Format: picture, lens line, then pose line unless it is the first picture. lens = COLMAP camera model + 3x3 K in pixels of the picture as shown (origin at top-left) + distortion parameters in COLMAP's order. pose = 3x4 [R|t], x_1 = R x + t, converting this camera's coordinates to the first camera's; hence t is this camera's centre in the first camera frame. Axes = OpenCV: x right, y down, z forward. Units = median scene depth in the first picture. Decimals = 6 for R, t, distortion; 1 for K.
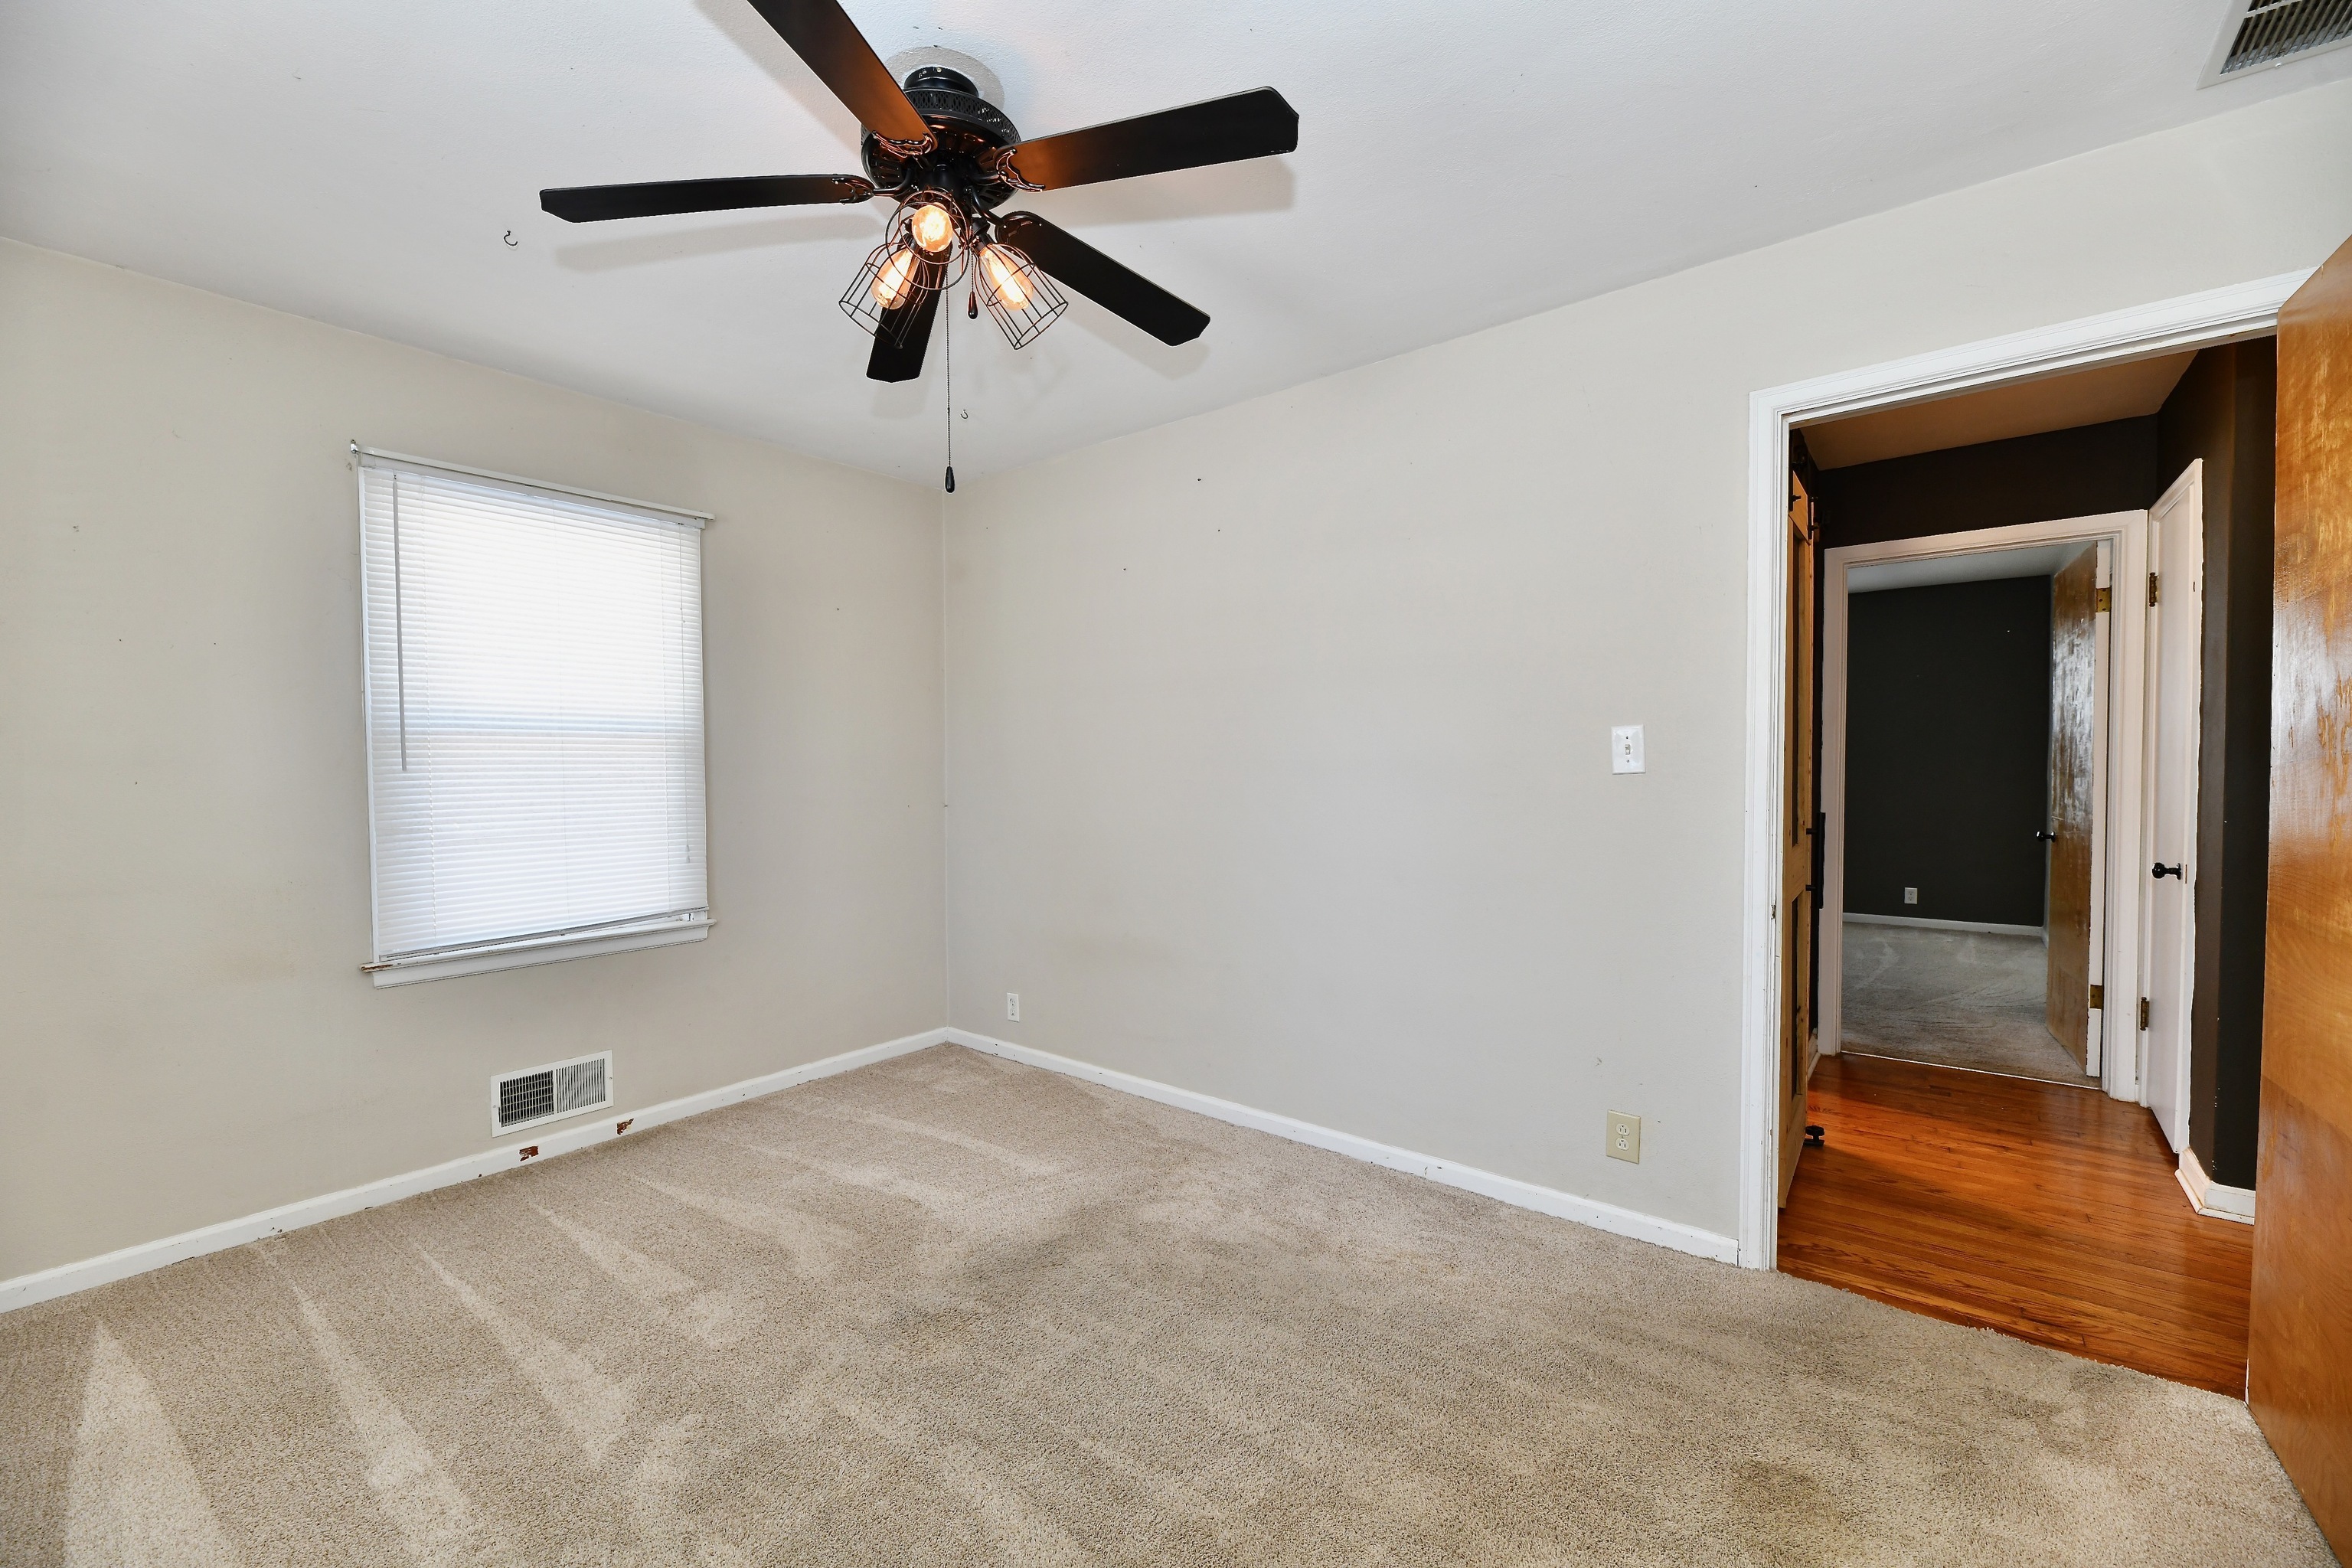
lens RADIAL K [[942.0, 0, 1168.1], [0, 942.0, 790.2], [0, 0, 1]] dist [0.002091, -0.004137]
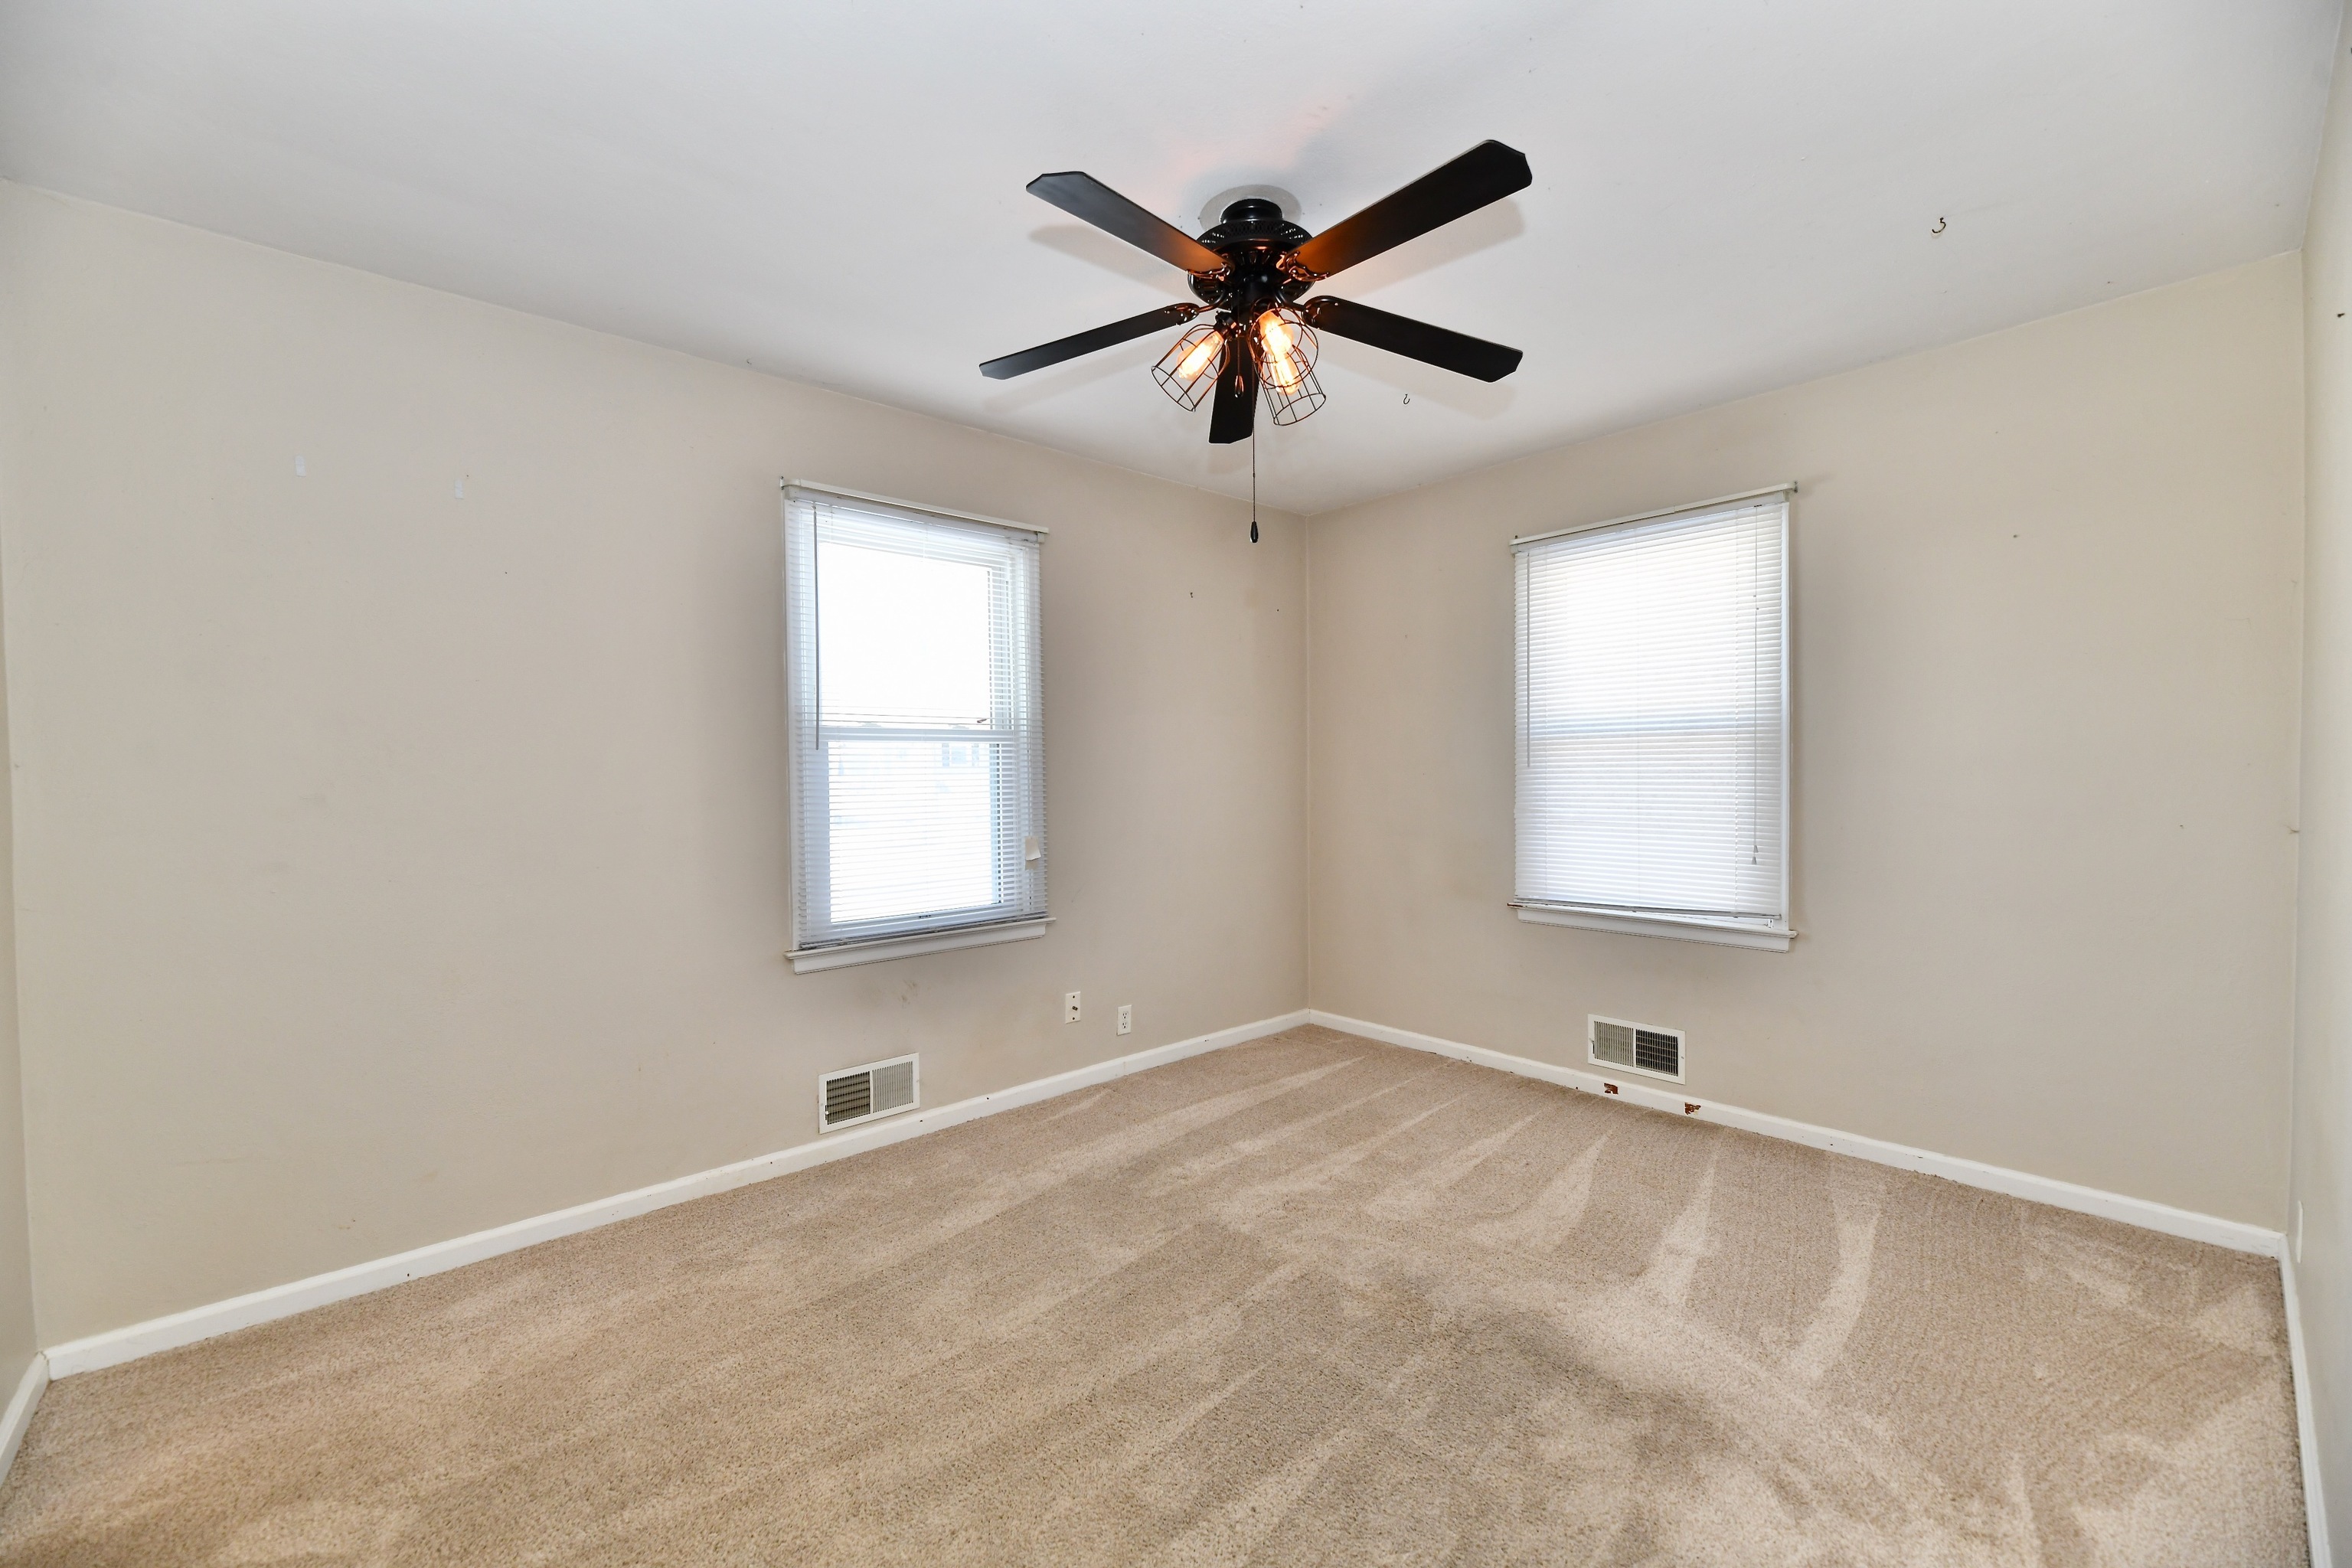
lens RADIAL K [[947.1, 0, 1170.7], [0, 947.1, 788.3], [0, 0, 1]] dist [-0.000690, -0.000332]
pose [[-0.158390, 0.027121, -0.987004, 0.607331], [-0.015272, 0.999436, 0.029913, -0.021639], [0.987259, 0.019811, -0.157886, 0.668355]]
